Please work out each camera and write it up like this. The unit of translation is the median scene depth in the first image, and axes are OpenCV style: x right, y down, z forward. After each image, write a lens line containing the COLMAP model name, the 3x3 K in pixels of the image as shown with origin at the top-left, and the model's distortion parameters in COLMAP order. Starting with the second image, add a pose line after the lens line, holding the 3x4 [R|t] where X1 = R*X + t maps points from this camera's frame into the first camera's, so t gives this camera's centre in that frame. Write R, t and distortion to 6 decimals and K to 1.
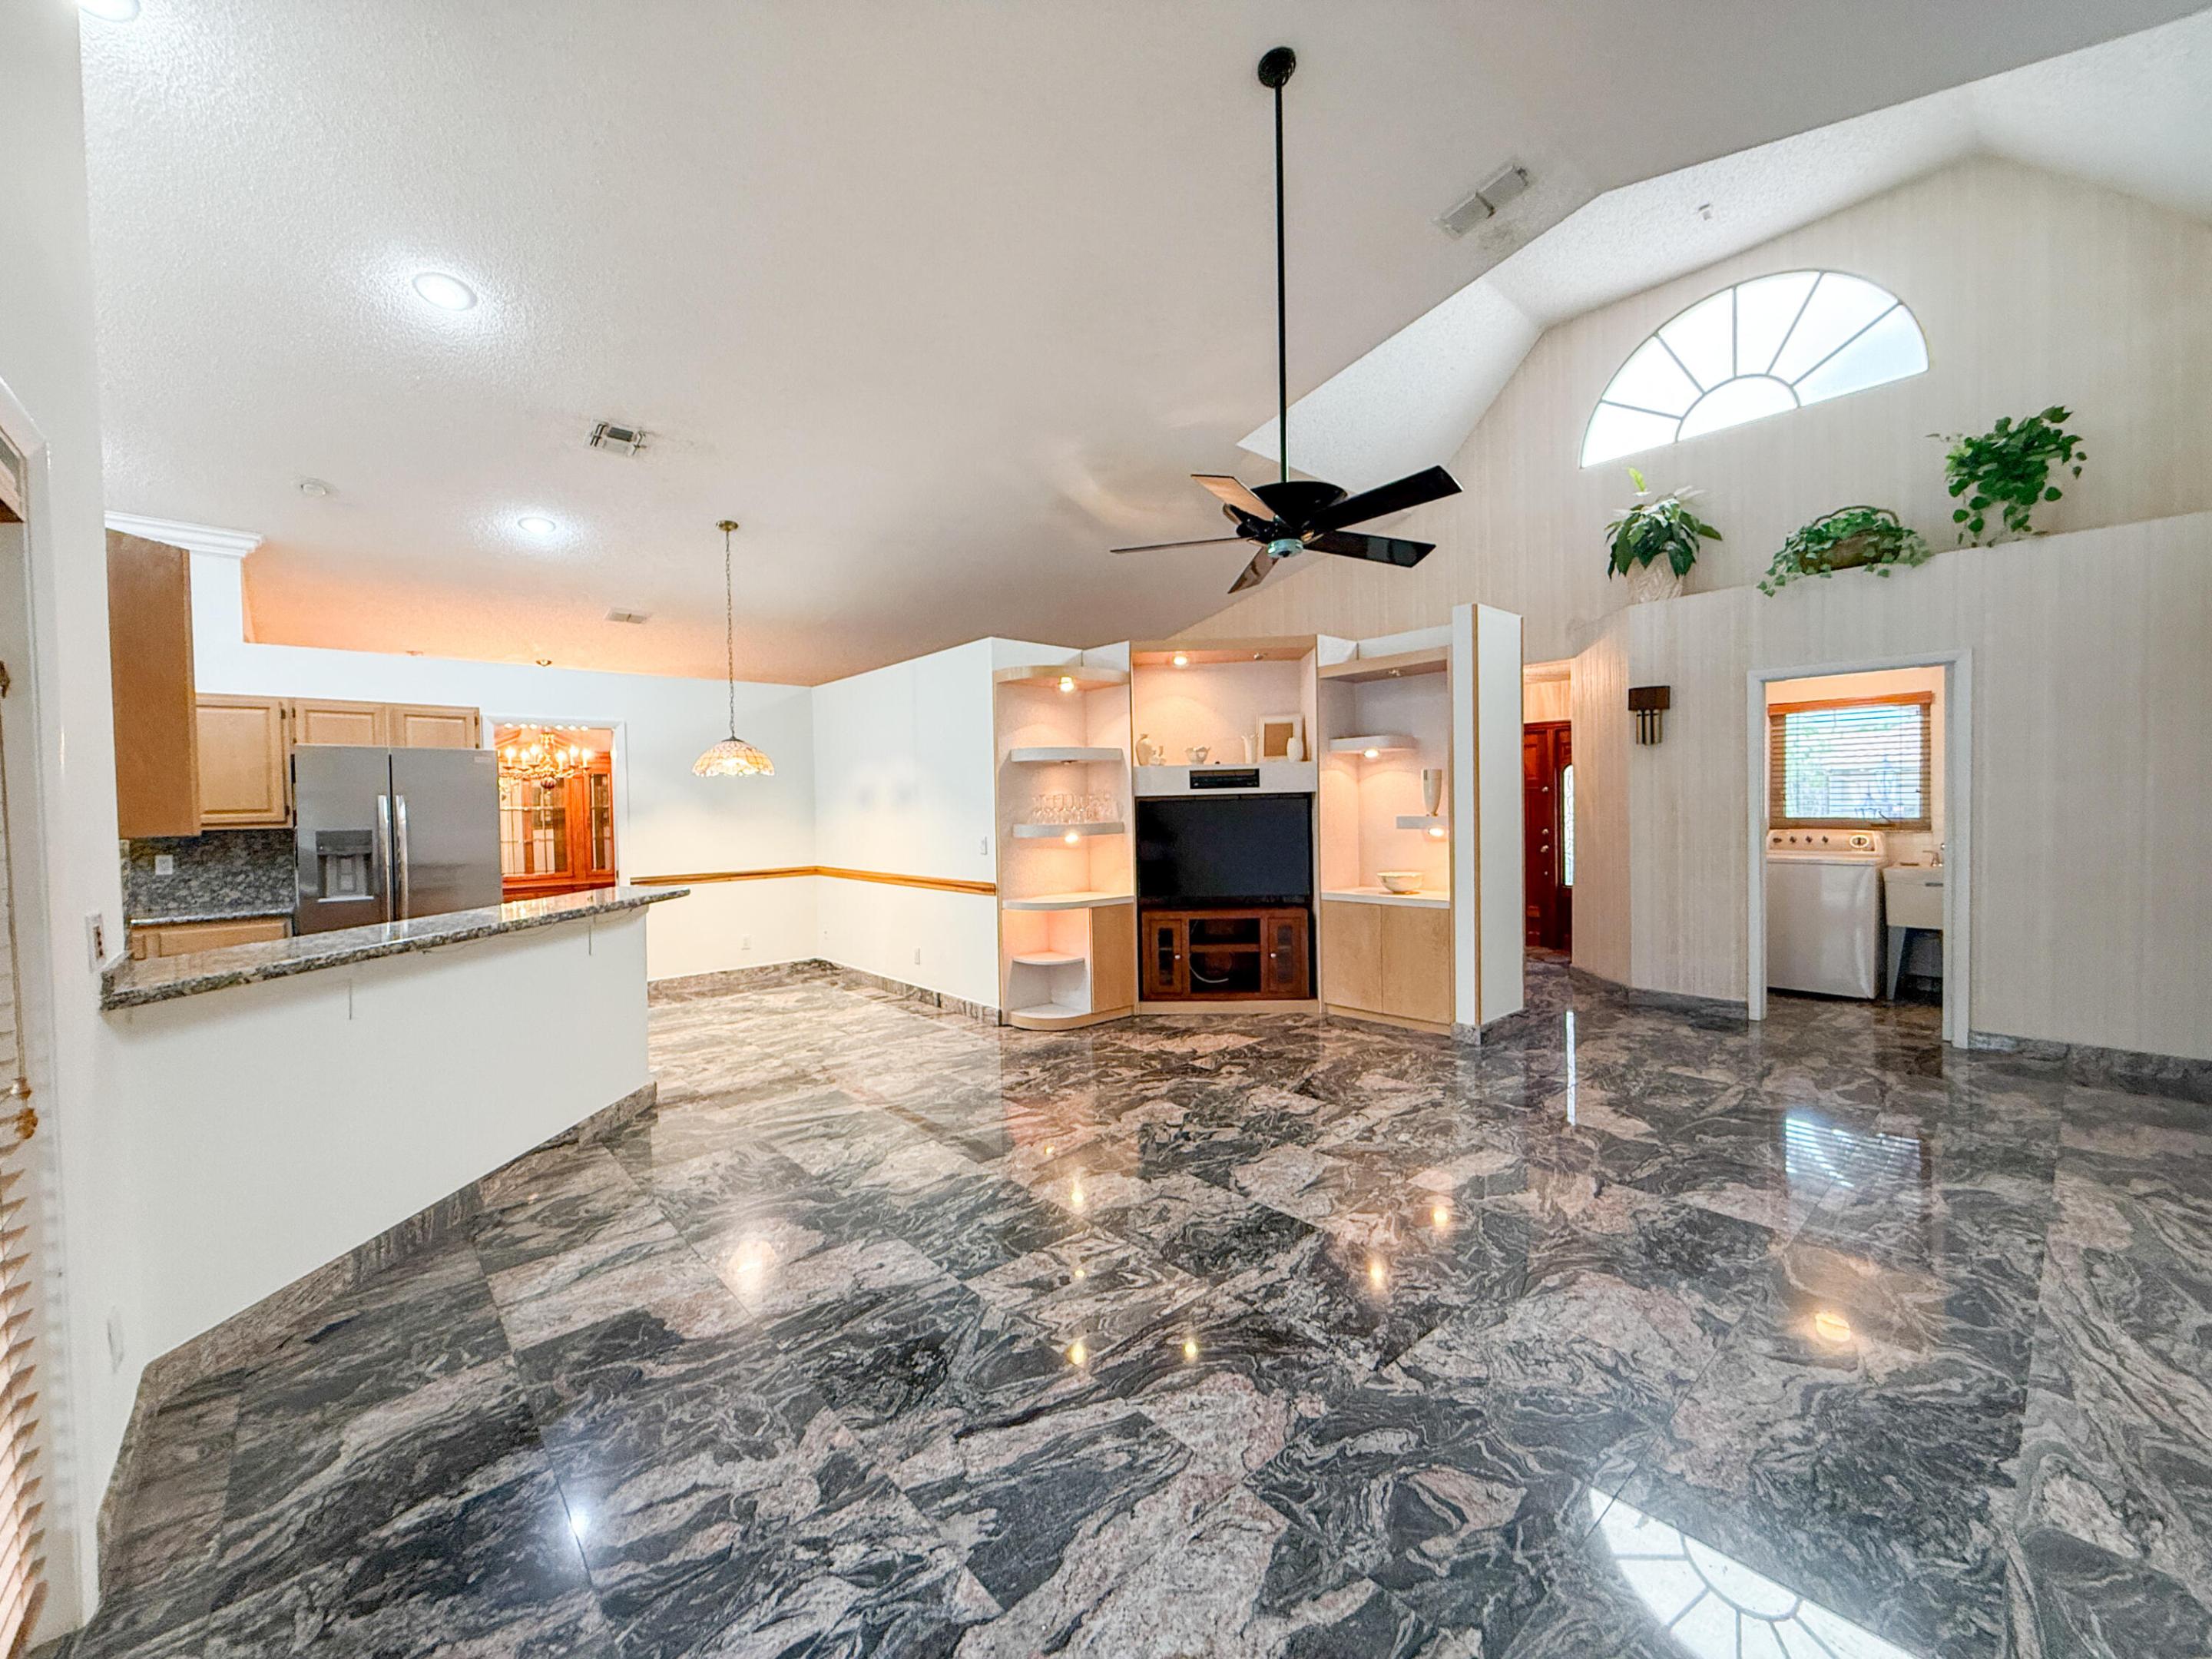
lens RADIAL K [[879.8, 0, 1094.7], [0, 879.8, 825.1], [0, 0, 1]] dist [0.001807, -0.000473]
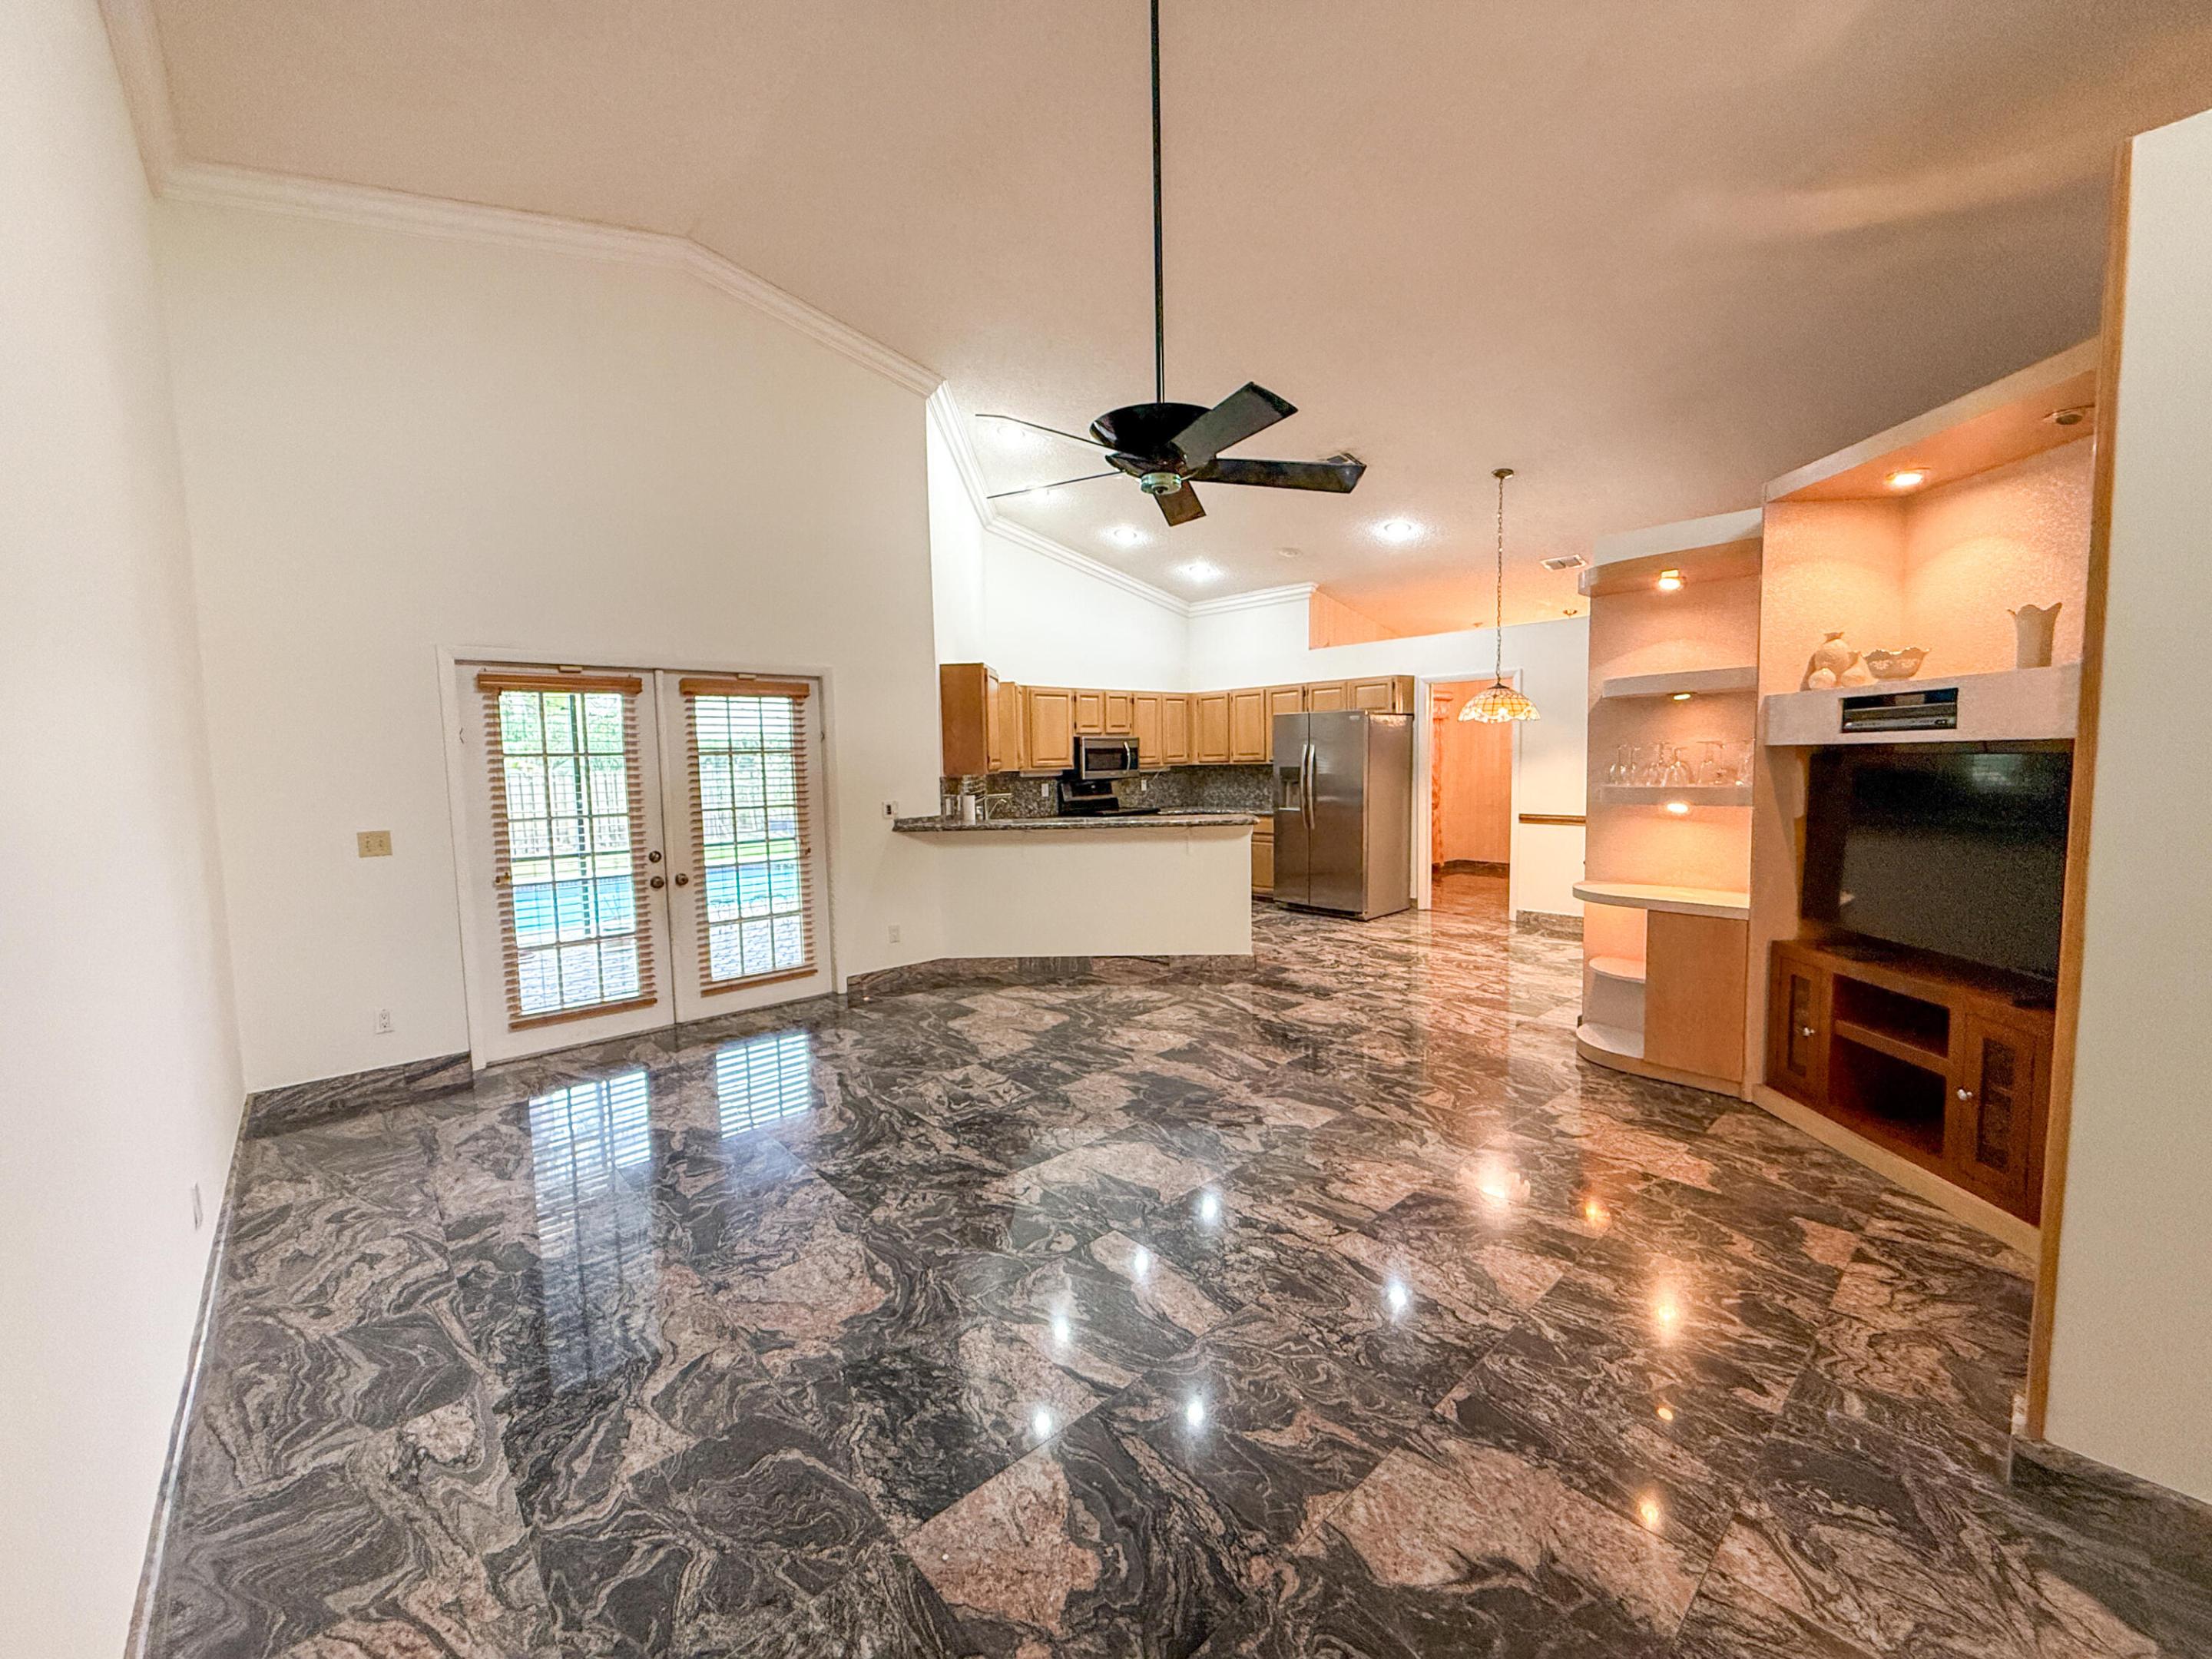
lens RADIAL K [[879.8, 0, 1094.7], [0, 879.8, 825.1], [0, 0, 1]] dist [0.001807, -0.000473]
pose [[0.006429, 0.096836, -0.995280, 1.130105], [0.000967, 0.995299, 0.096845, -0.065341], [0.999979, -0.001585, 0.006306, 0.948128]]
